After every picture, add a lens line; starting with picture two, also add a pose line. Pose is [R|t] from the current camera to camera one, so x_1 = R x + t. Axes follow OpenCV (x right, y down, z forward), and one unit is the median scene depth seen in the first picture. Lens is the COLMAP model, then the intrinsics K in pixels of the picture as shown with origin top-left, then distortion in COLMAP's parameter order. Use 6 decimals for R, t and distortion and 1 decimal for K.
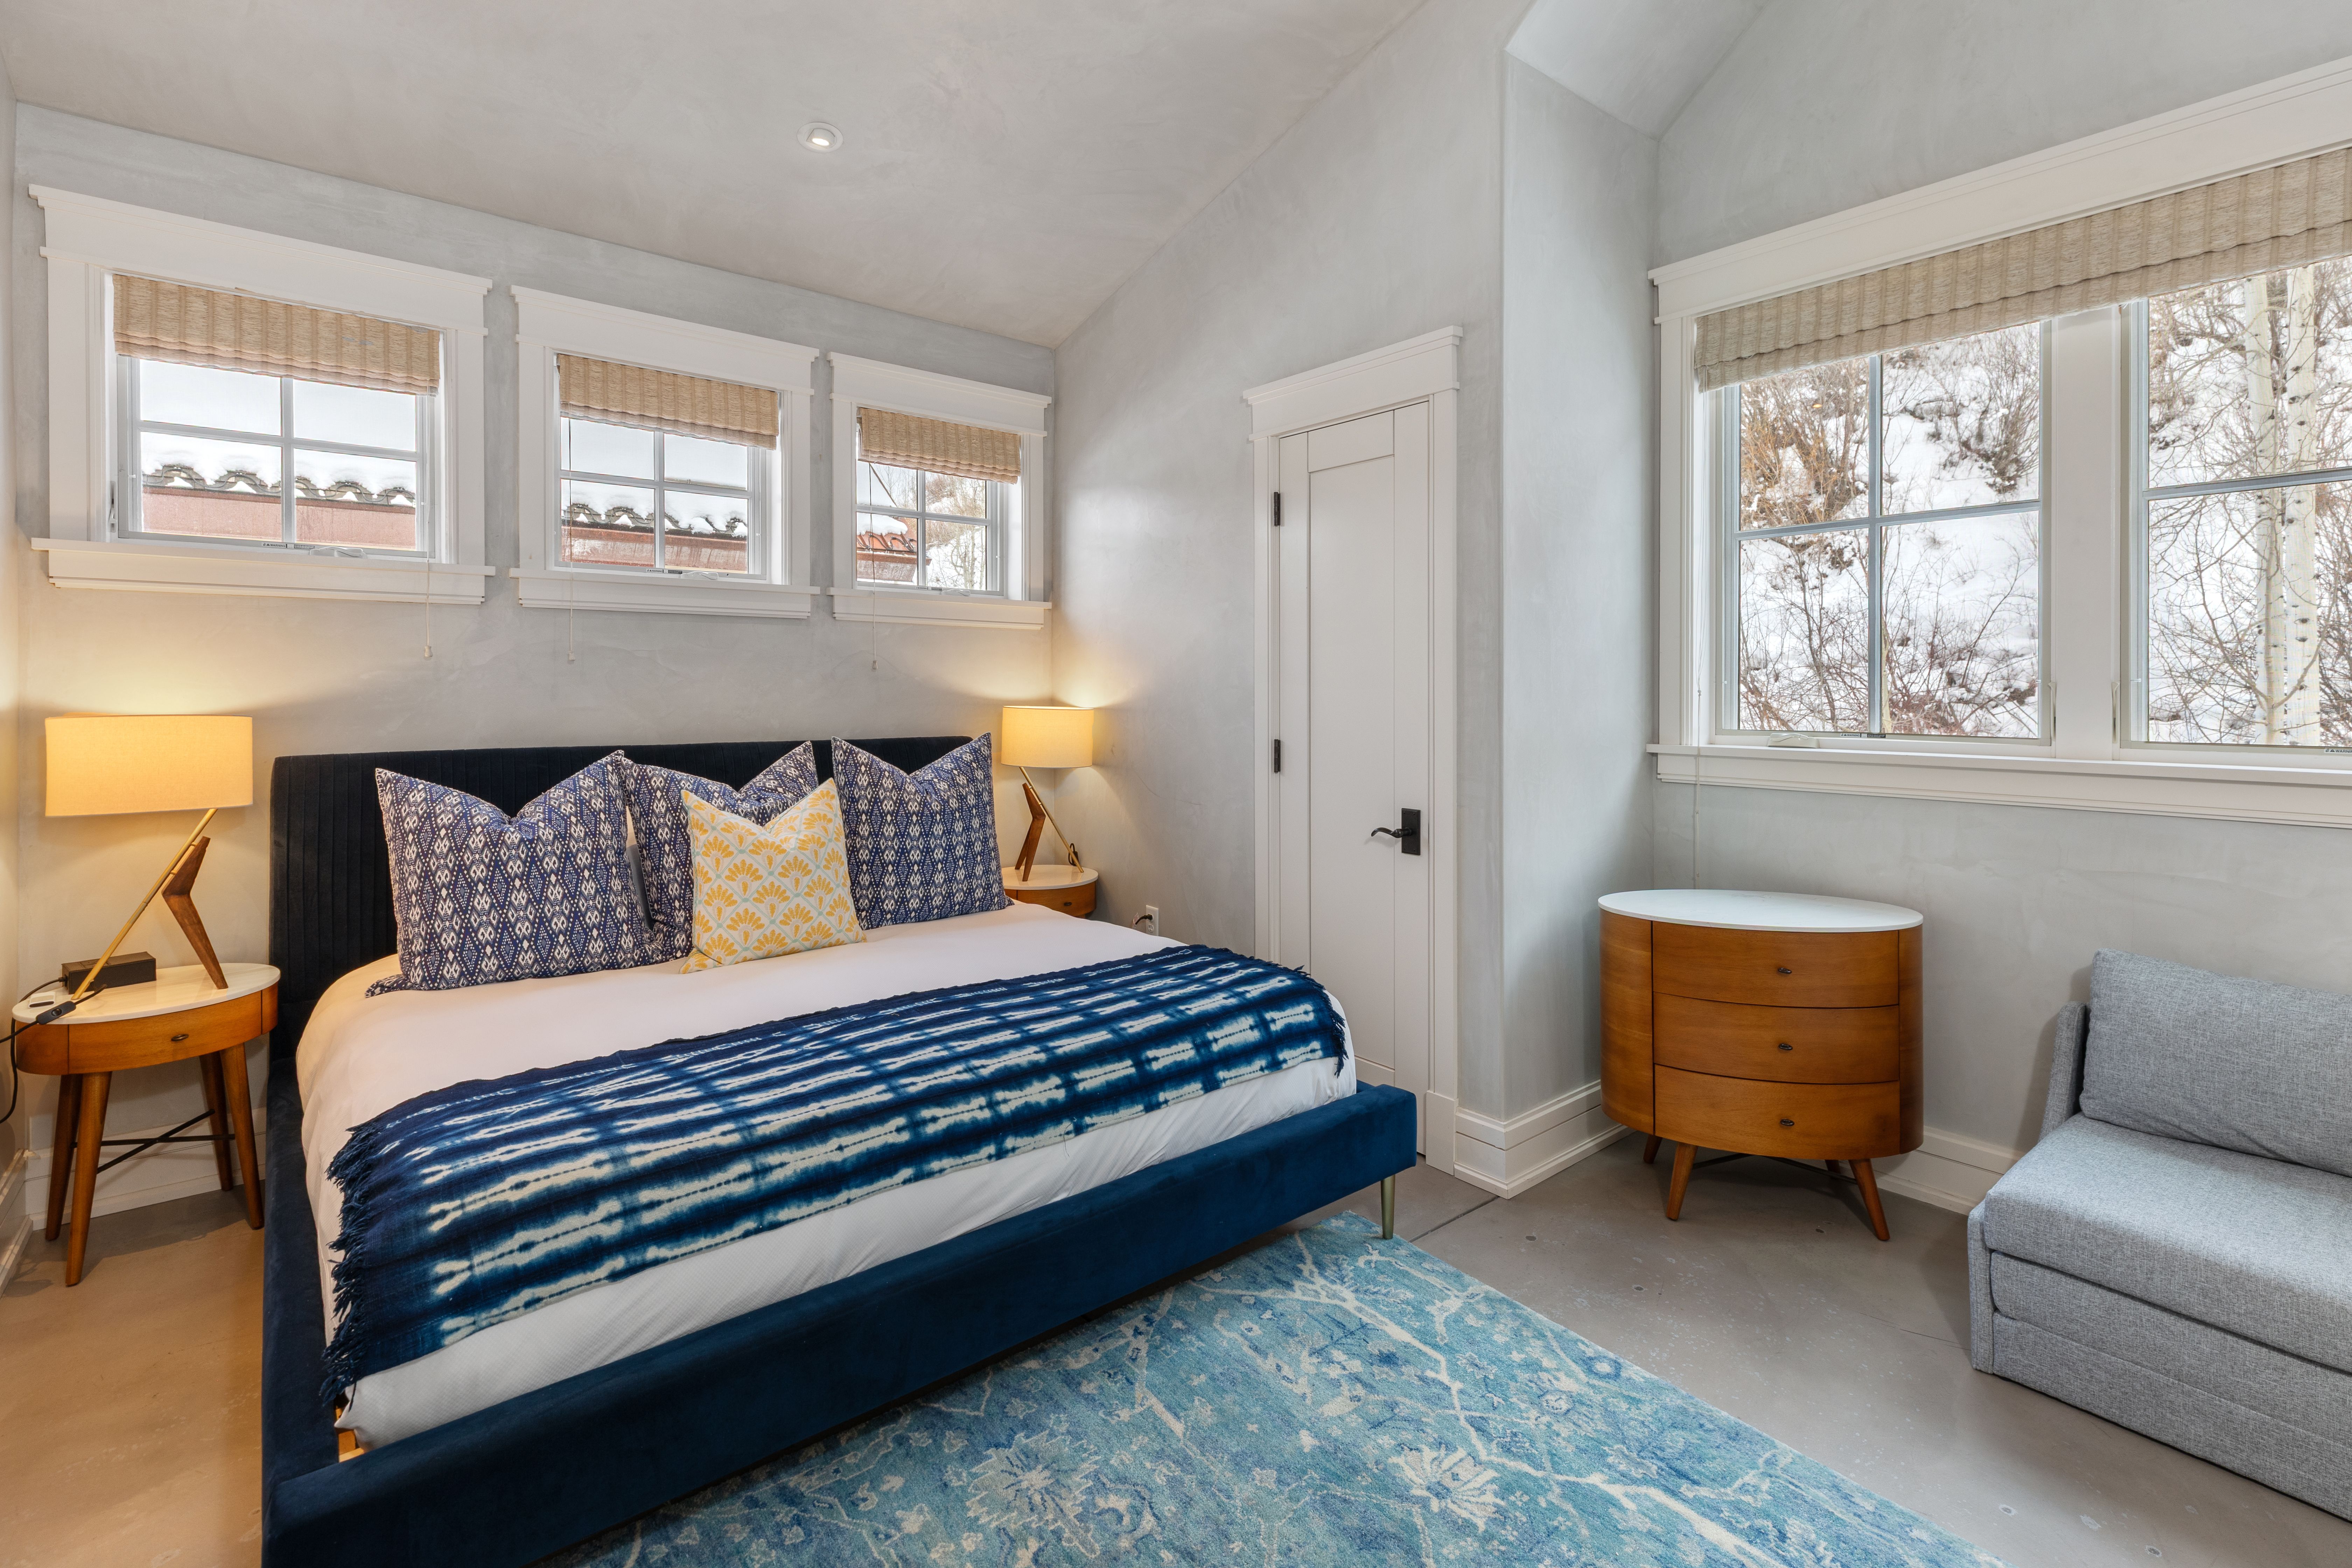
lens RADIAL K [[1090.4, 0, 1156.1], [0, 1090.4, 693.8], [0, 0, 1]] dist [0.008940, -0.000428]
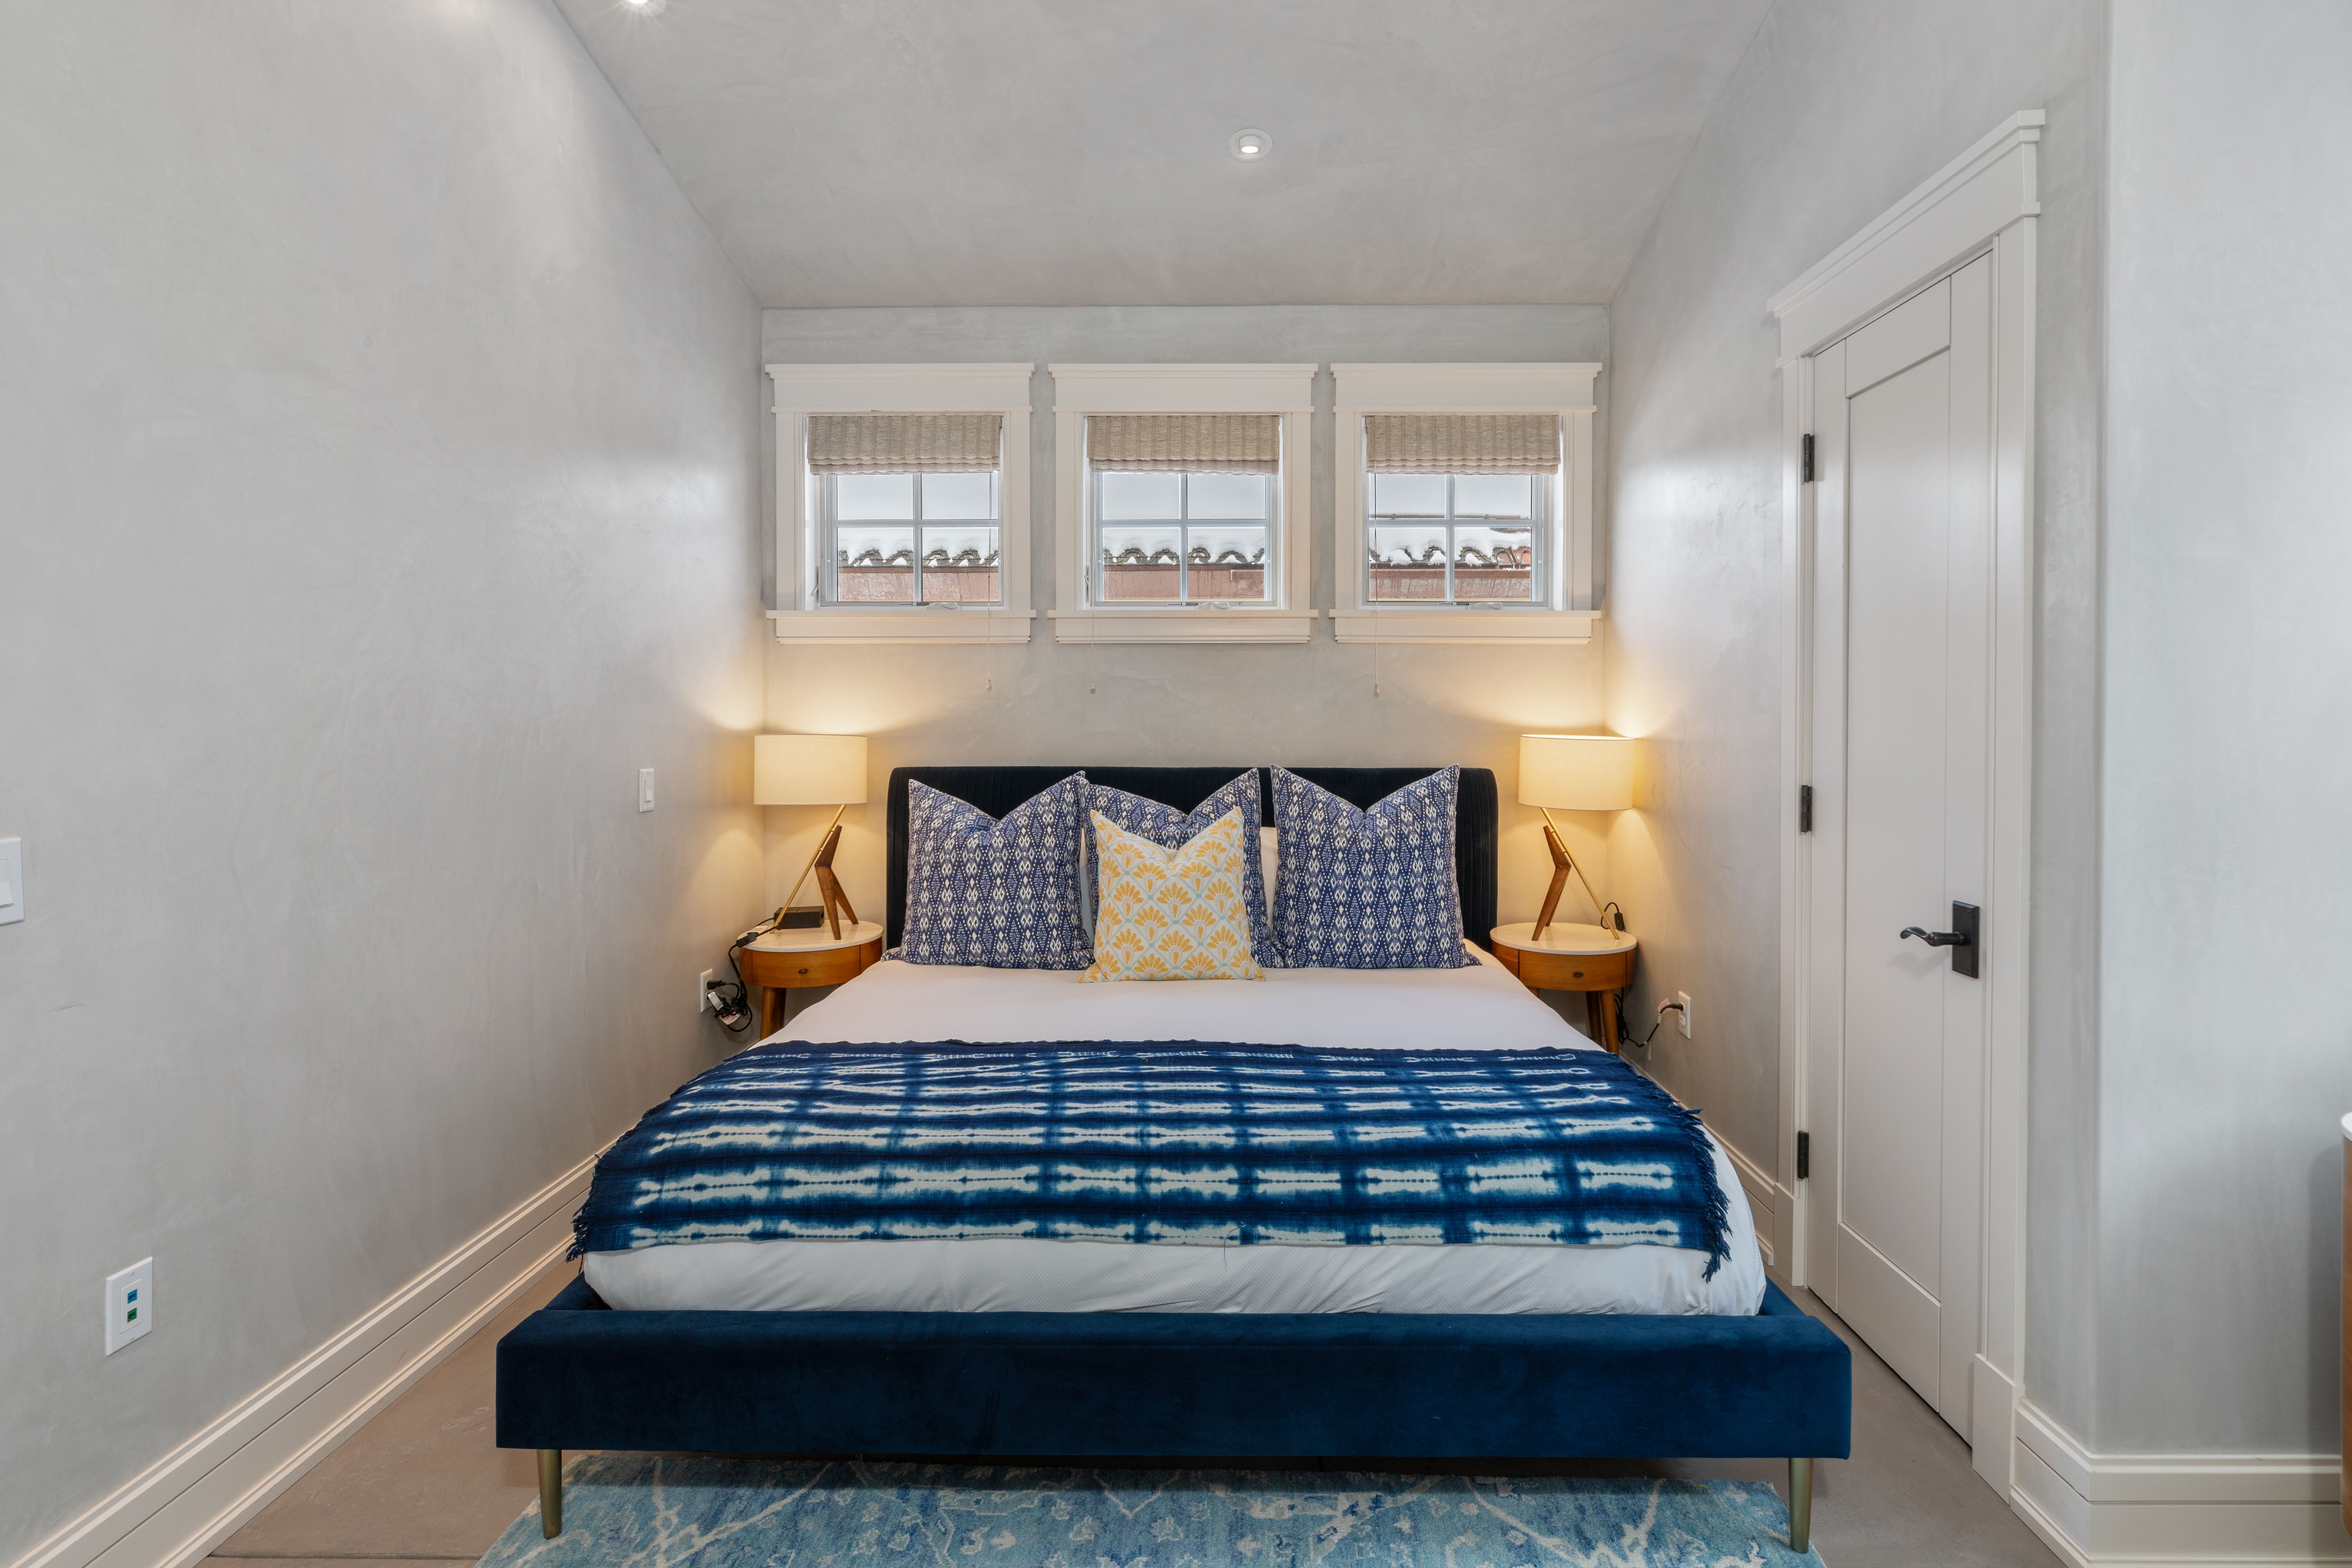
lens RADIAL K [[1101.1, 0, 1205.2], [0, 1101.1, 737.6], [0, 0, 1]] dist [-0.002840, 0.002364]
pose [[0.765887, 0.011890, -0.642866, 0.336685], [-0.002625, 0.999878, 0.015366, 0.001316], [0.642970, -0.010081, 0.765825, 0.254991]]
